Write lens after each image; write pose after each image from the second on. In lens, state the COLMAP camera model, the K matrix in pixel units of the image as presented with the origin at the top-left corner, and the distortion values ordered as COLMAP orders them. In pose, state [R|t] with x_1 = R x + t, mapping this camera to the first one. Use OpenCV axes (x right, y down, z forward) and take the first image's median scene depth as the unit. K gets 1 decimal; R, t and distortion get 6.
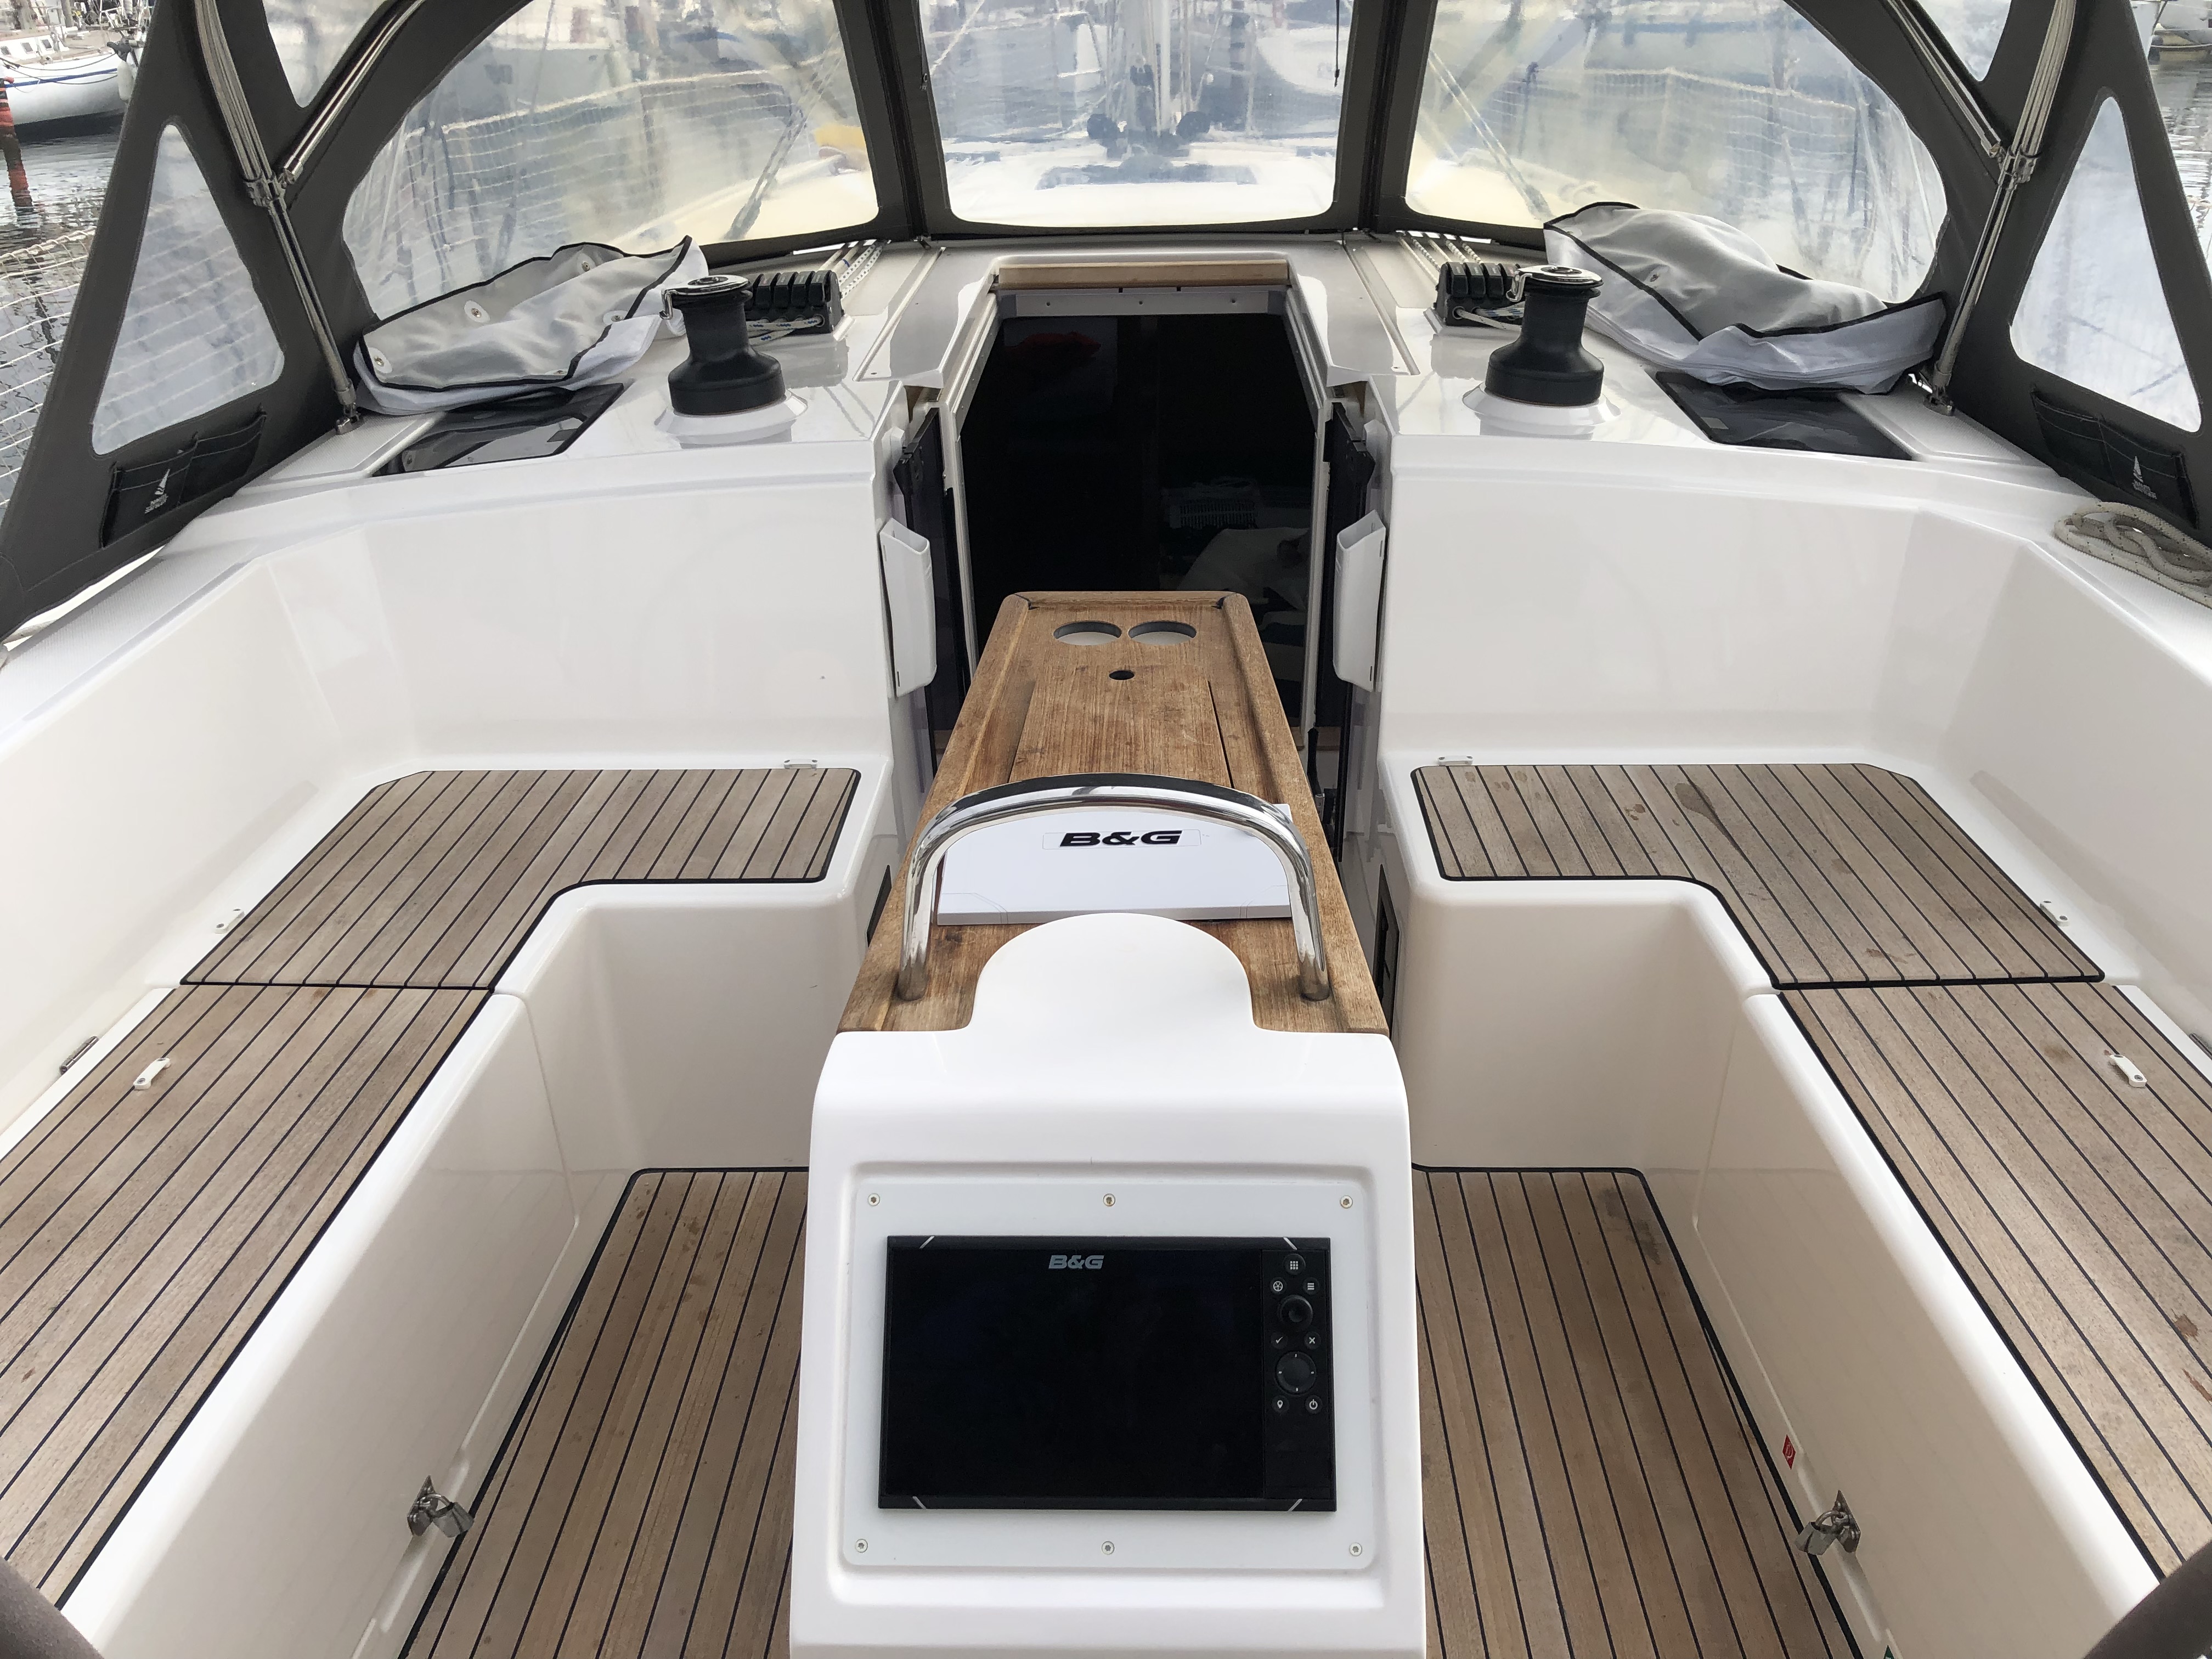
lens RADIAL K [[1791.7, 0, 1127.1], [0, 1791.7, 831.1], [0, 0, 1]] dist [0.004408, 0.000768]
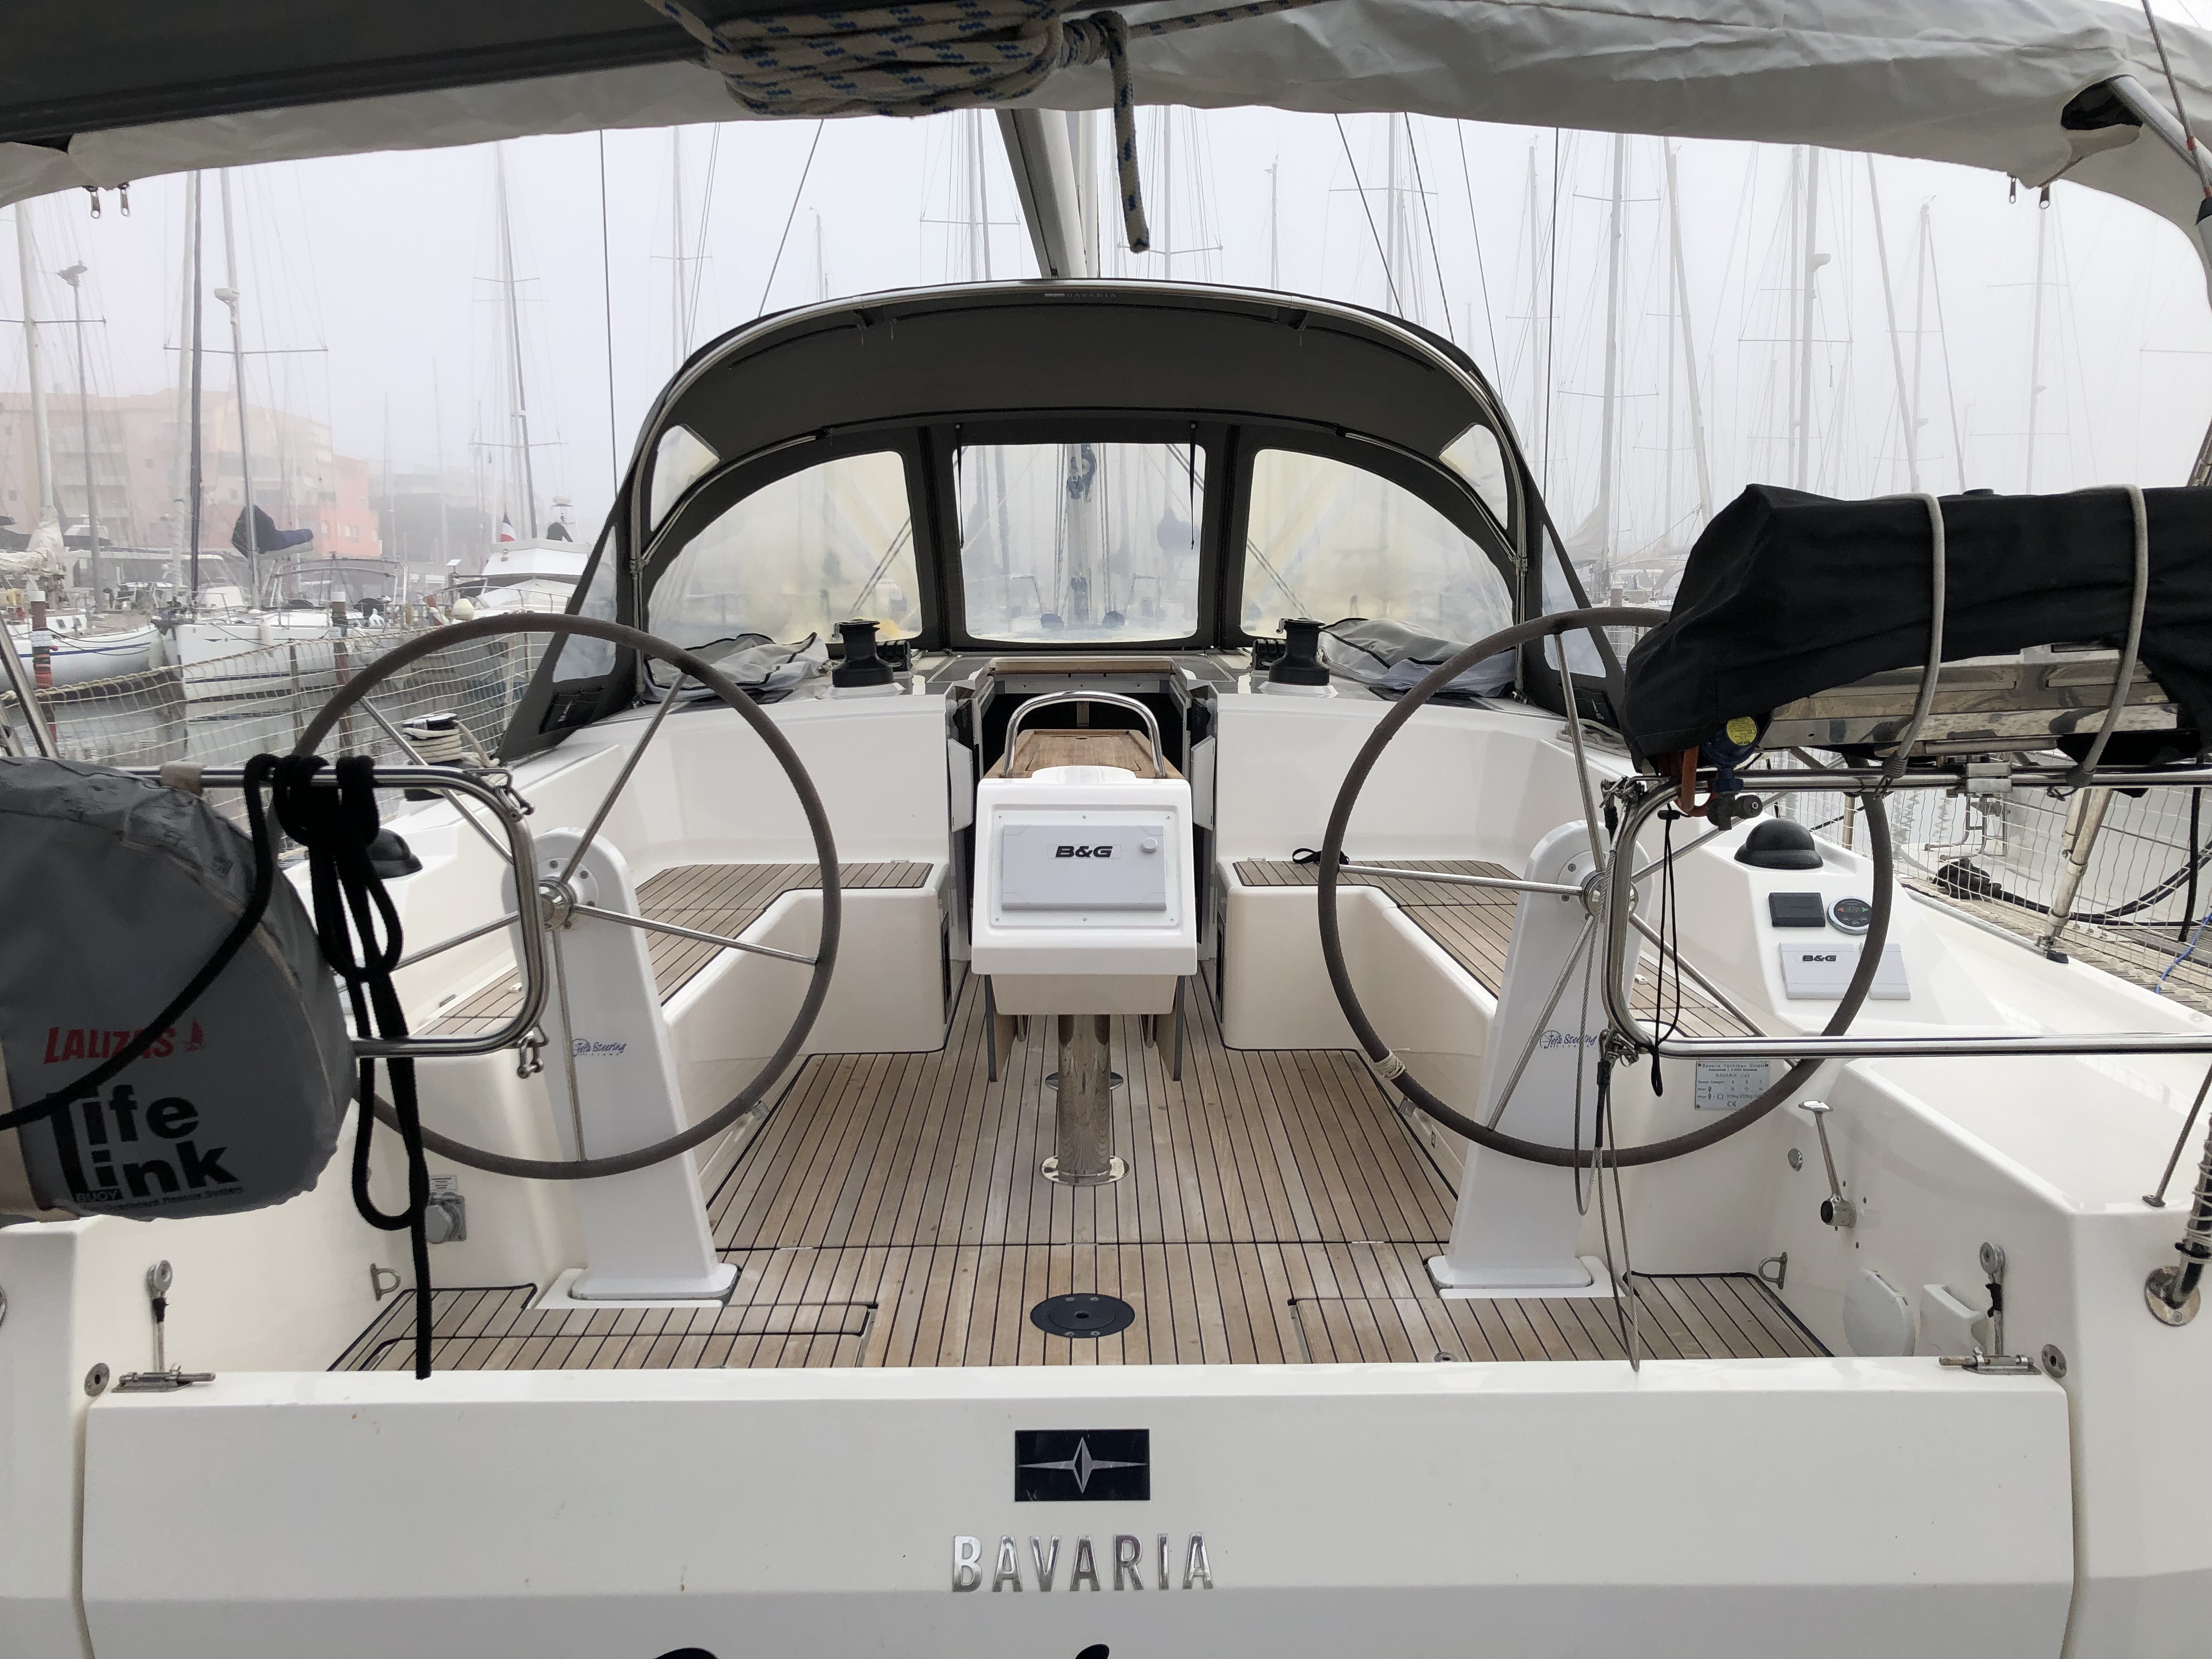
lens RADIAL K [[1816.3, 0, 1106.0], [0, 1816.3, 829.5], [0, 0, 1]] dist [0.077957, 0.000117]
pose [[0.999466, 0.008539, 0.031535, -0.027879], [0.001858, 0.948825, -0.315797, 0.471097], [-0.032618, 0.315687, 0.948303, -0.704284]]
